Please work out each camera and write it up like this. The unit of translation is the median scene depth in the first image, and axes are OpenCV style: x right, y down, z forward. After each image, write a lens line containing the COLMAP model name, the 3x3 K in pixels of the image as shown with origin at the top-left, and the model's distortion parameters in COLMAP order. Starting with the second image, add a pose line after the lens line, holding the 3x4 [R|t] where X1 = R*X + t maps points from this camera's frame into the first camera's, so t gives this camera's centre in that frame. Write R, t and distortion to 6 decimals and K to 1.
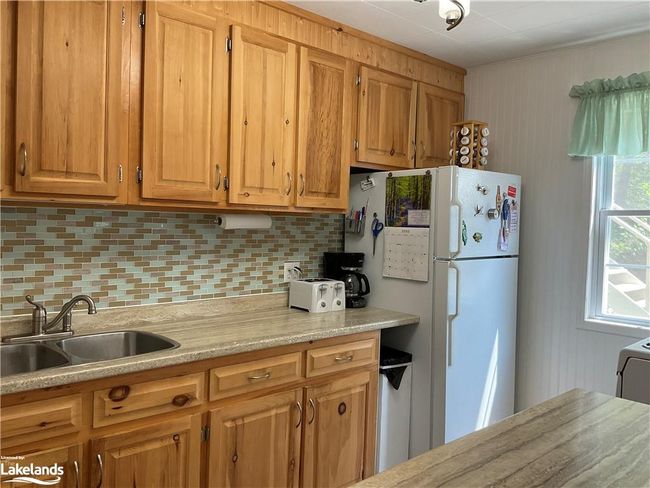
lens RADIAL K [[537.4, 0, 323.0], [0, 537.4, 241.8], [0, 0, 1]] dist [0.105540, -0.191014]
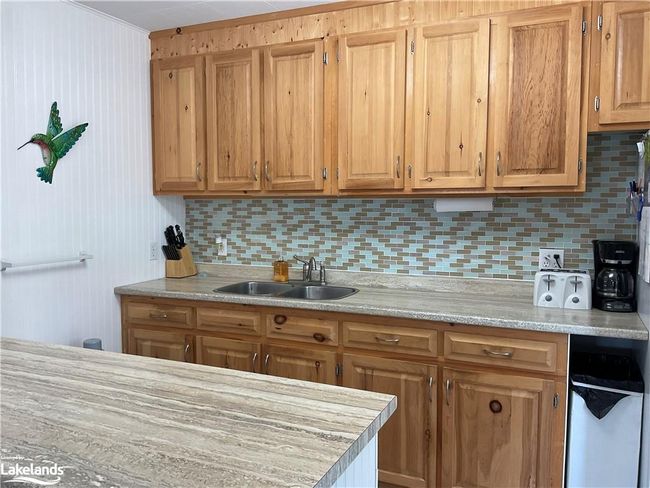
lens RADIAL K [[537.4, 0, 323.0], [0, 537.4, 241.8], [0, 0, 1]] dist [0.105540, -0.191014]
pose [[0.389521, 0.037209, -0.920266, 0.756485], [-0.021641, 0.999278, 0.031243, 0.007600], [0.920763, 0.007746, 0.390045, 0.371434]]
